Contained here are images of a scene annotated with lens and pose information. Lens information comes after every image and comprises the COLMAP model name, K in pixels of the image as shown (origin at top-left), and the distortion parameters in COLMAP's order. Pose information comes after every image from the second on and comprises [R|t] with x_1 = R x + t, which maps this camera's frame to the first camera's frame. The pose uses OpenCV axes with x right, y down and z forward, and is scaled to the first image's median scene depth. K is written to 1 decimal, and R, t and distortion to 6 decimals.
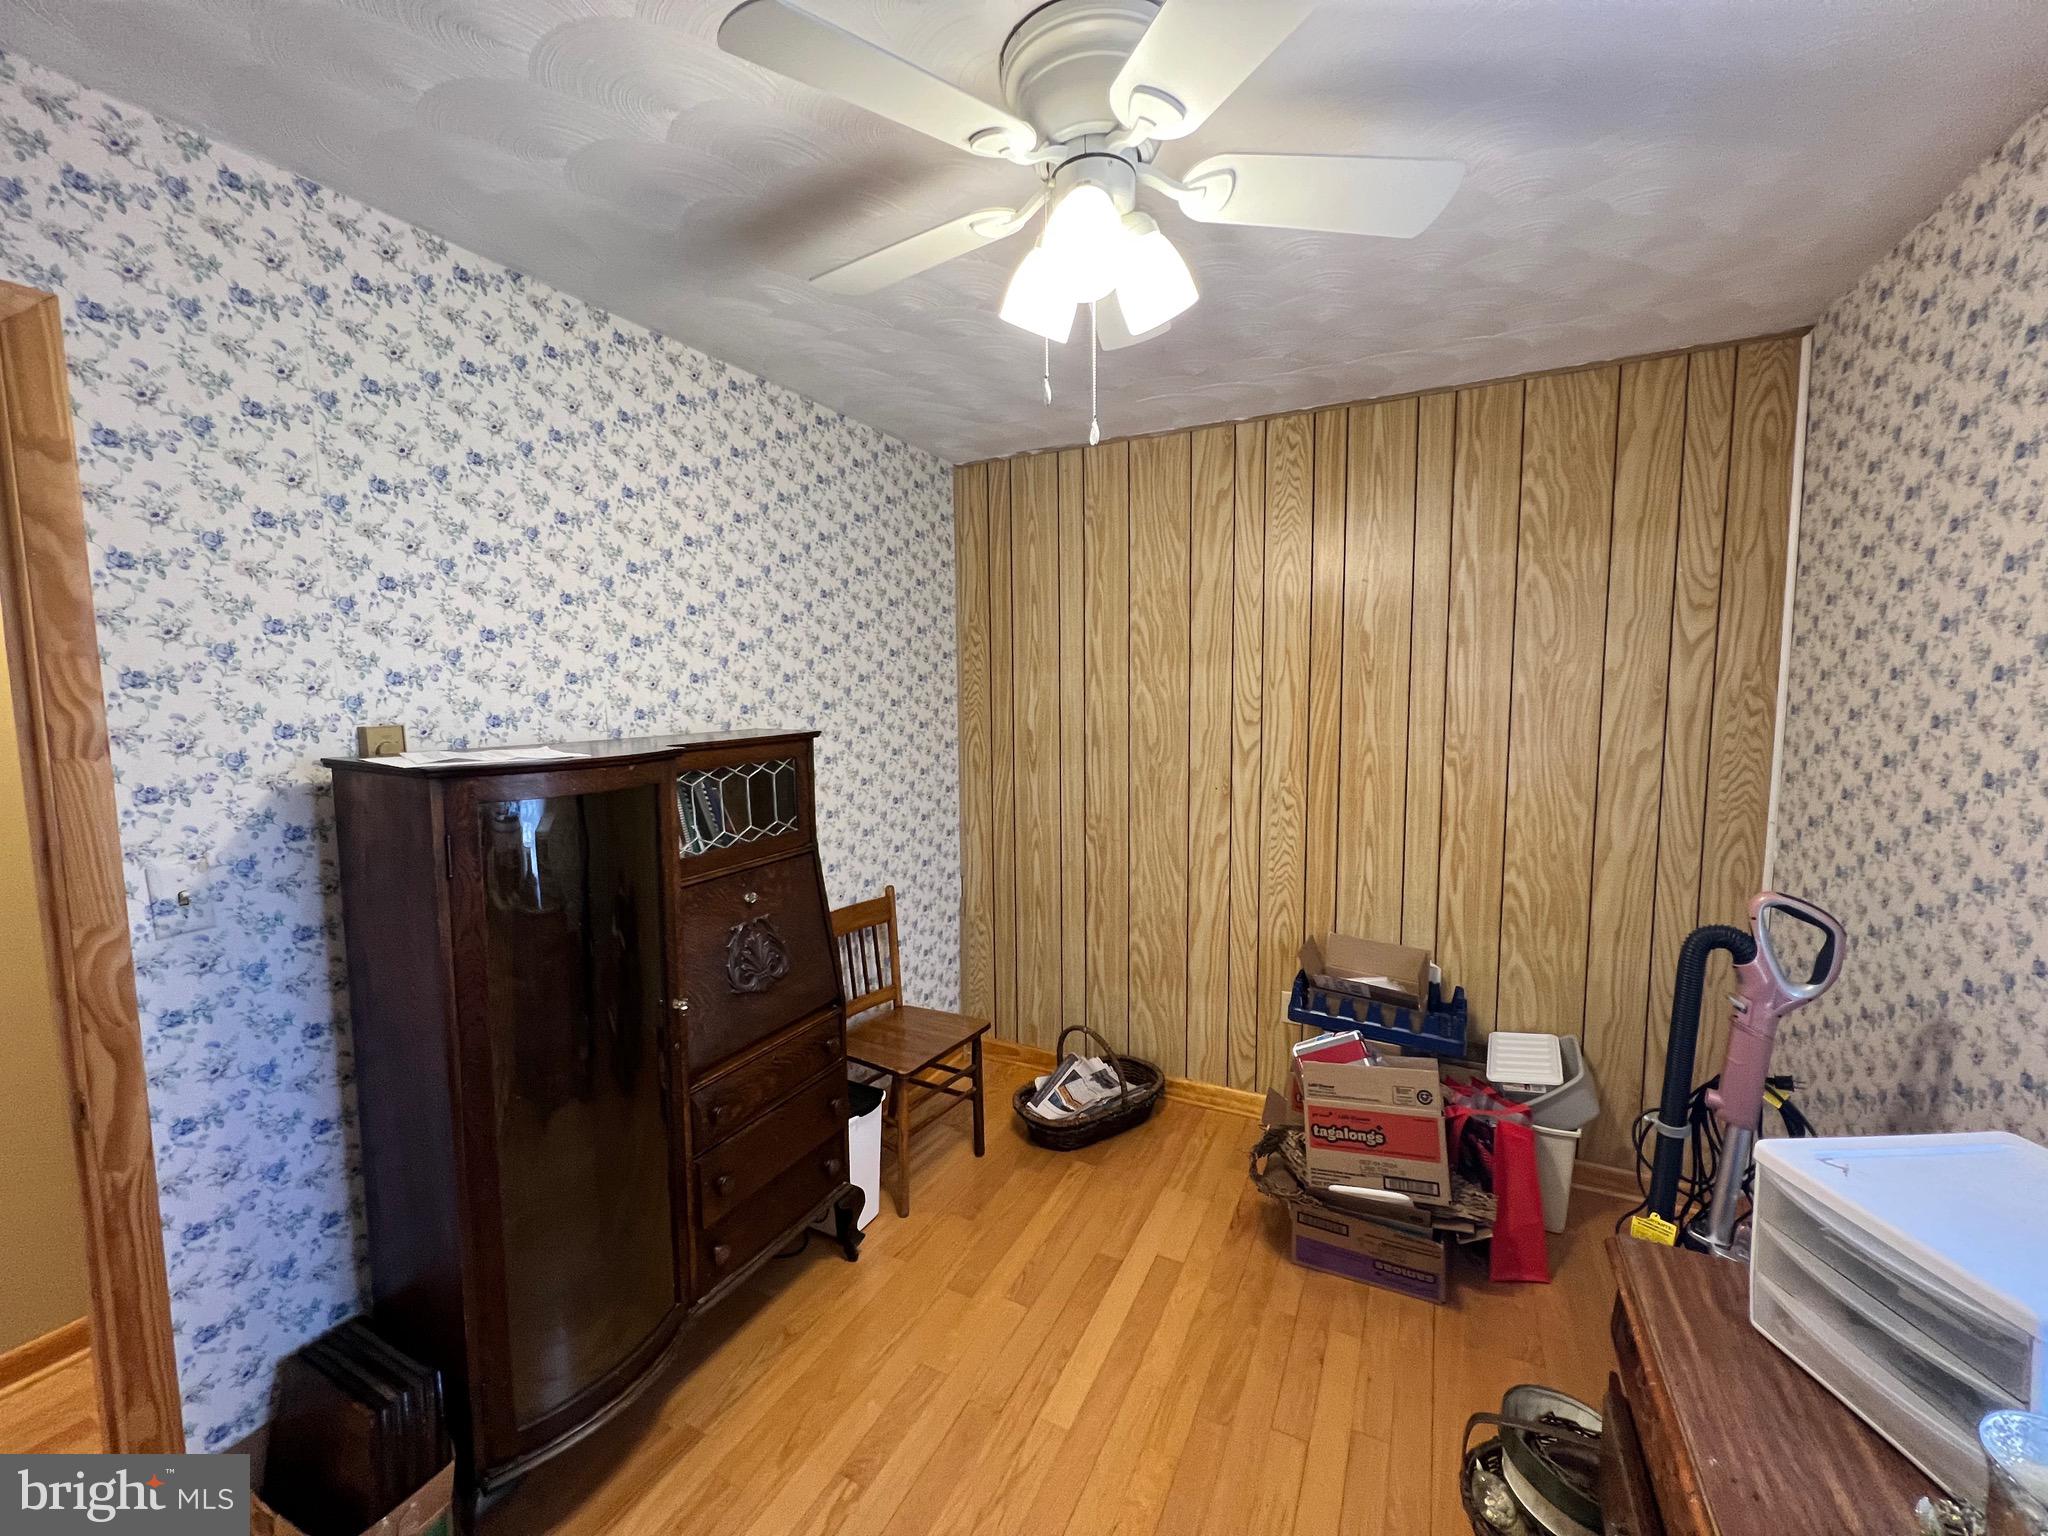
lens RADIAL K [[818.8, 0, 1020.1], [0, 818.8, 760.6], [0, 0, 1]] dist [-0.000522, 0.000605]
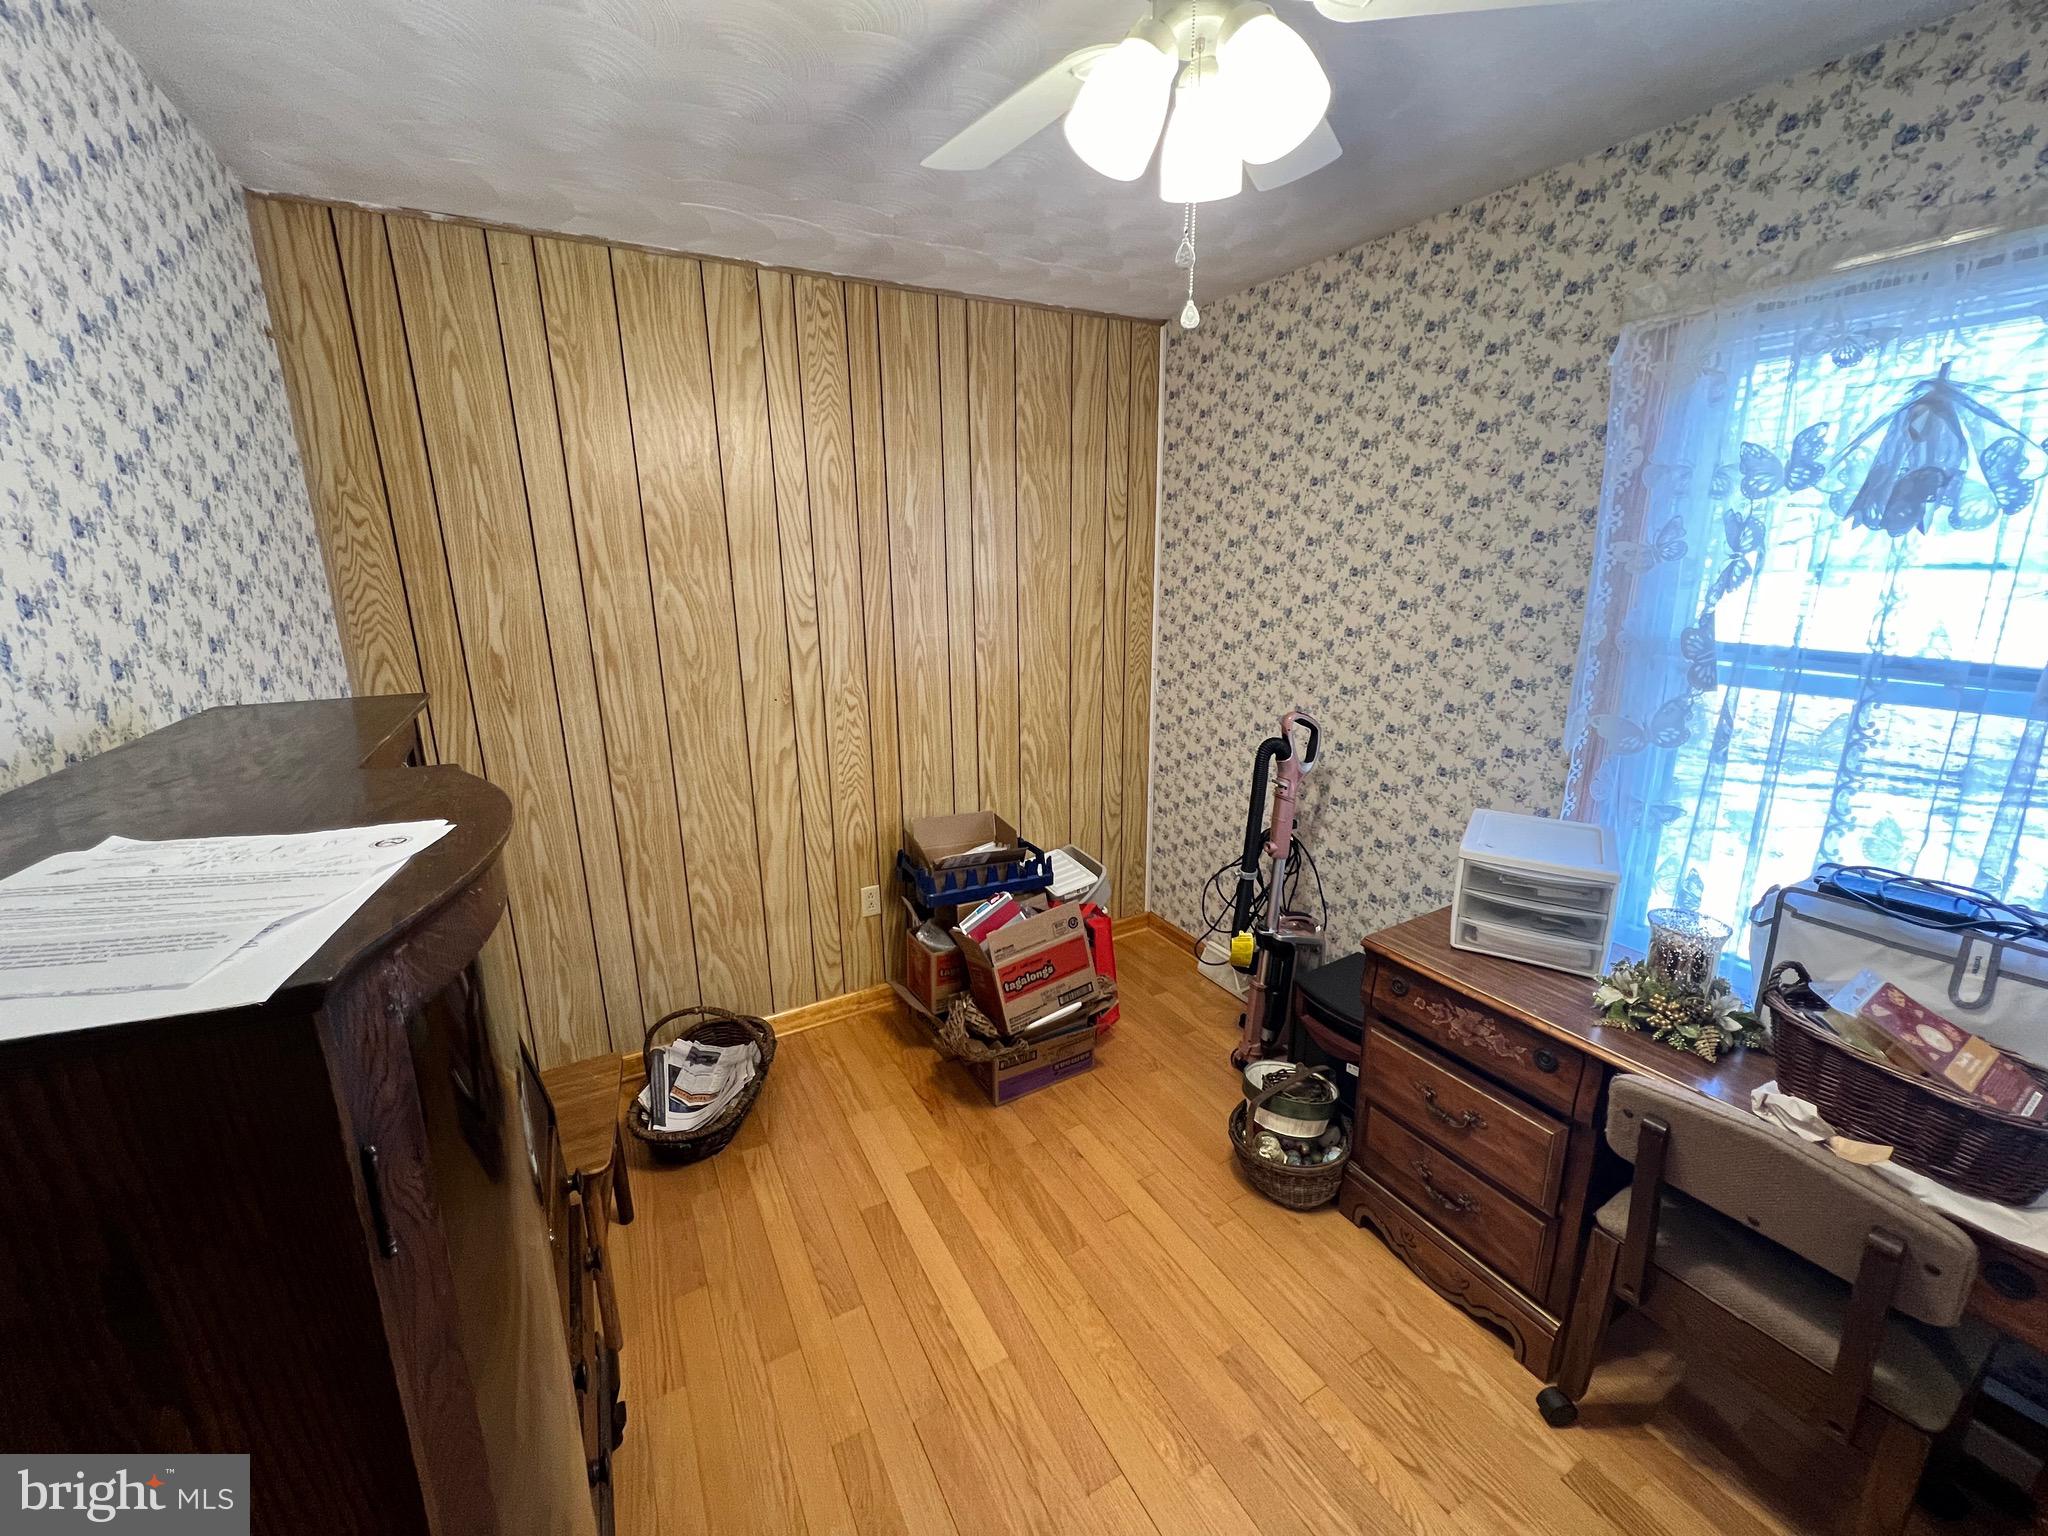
lens RADIAL K [[818.8, 0, 1020.1], [0, 818.8, 760.6], [0, 0, 1]] dist [-0.000522, 0.000605]
pose [[0.561681, -0.199952, 0.802829, -0.369840], [0.084066, 0.979128, 0.185046, -0.047436], [-0.823072, -0.036446, 0.566766, 0.283116]]
